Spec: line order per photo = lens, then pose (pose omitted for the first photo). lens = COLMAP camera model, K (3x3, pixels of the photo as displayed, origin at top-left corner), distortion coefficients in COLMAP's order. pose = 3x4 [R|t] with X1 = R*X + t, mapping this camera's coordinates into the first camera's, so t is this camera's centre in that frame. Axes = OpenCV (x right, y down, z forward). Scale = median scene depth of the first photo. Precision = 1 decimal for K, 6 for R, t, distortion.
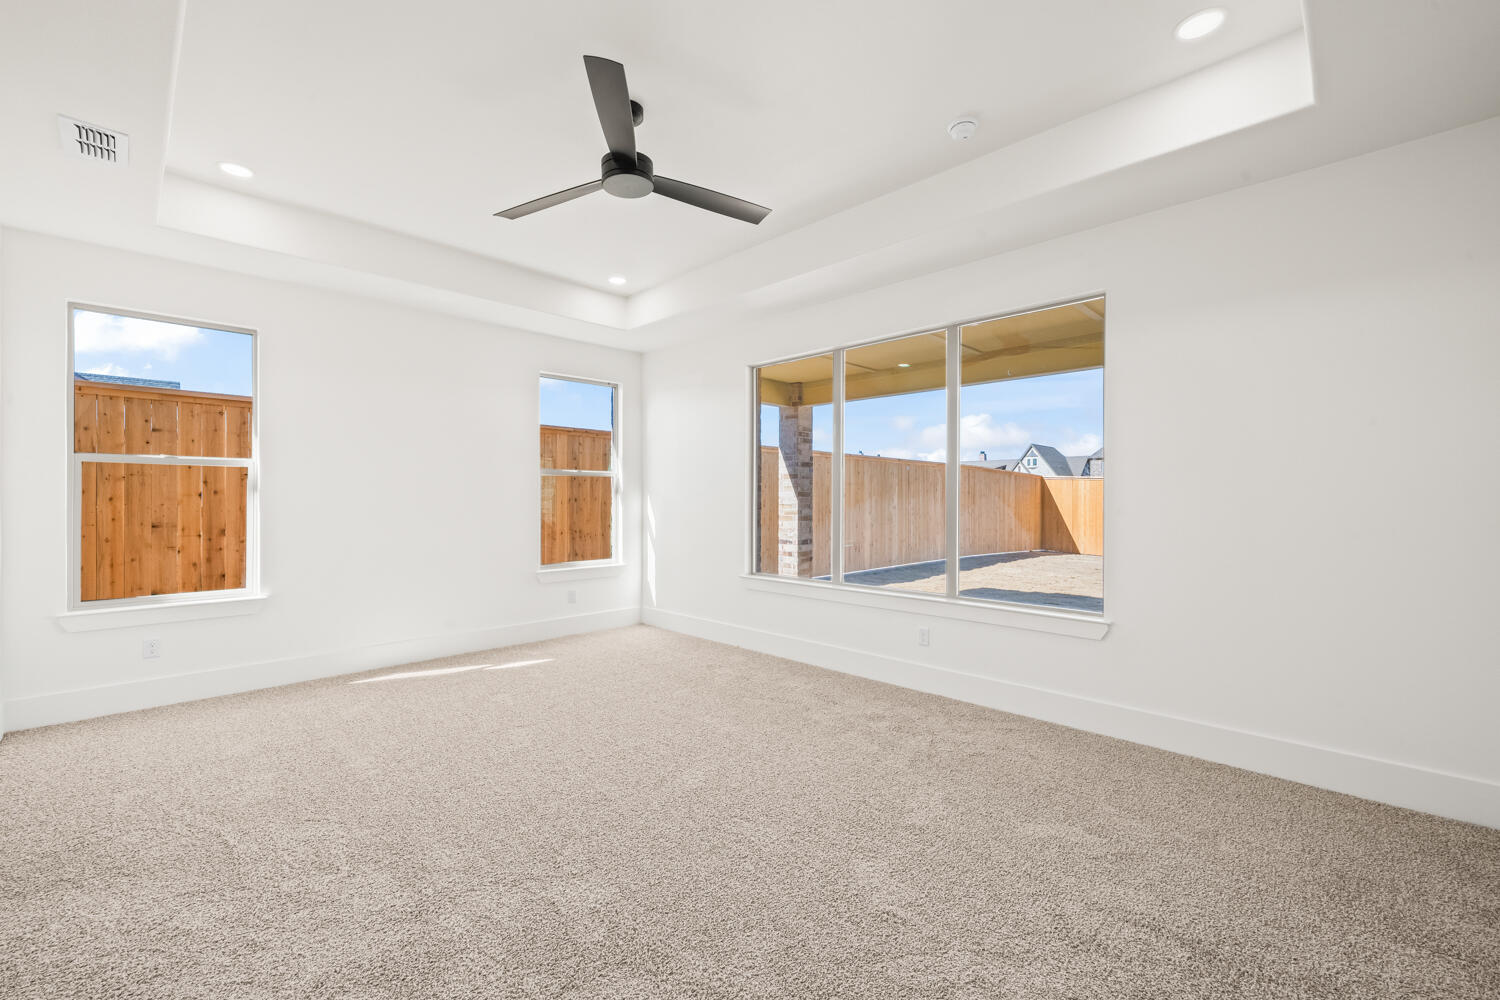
lens RADIAL K [[604.7, 0, 741.6], [0, 604.7, 504.5], [0, 0, 1]] dist [0.001687, -0.000154]
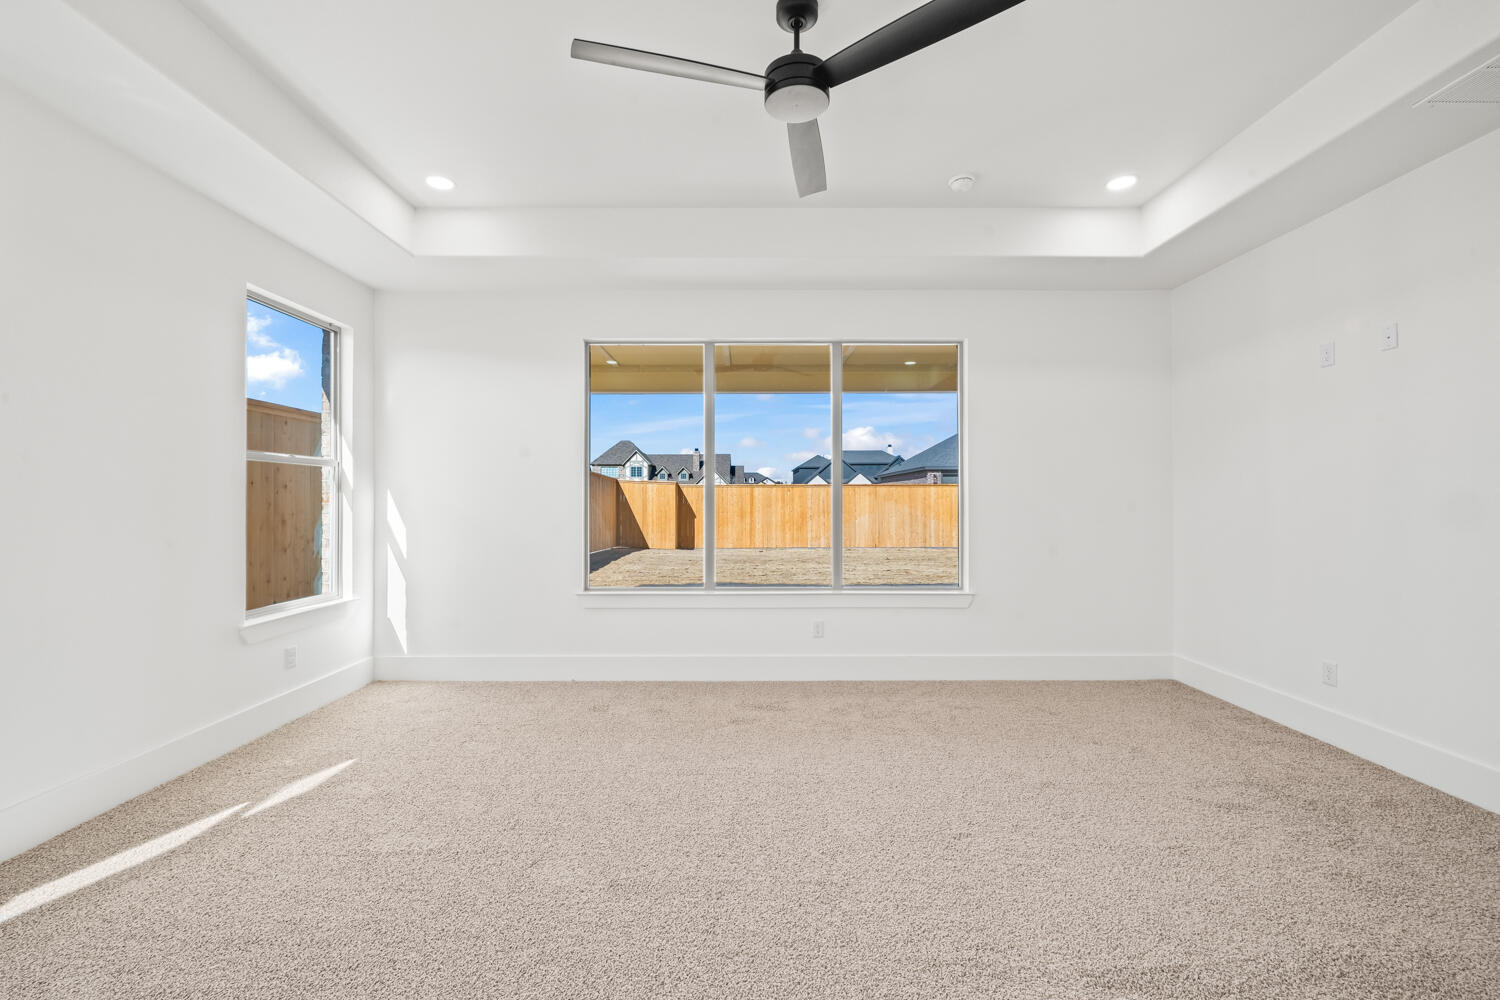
lens RADIAL K [[604.7, 0, 743.7], [0, 604.7, 495.8], [0, 0, 1]] dist [0.001687, -0.000154]
pose [[0.715262, 0.003365, 0.698849, -0.413851], [0.009244, 0.999855, -0.014275, -0.000263], [-0.698796, 0.016670, 0.715127, 0.255585]]
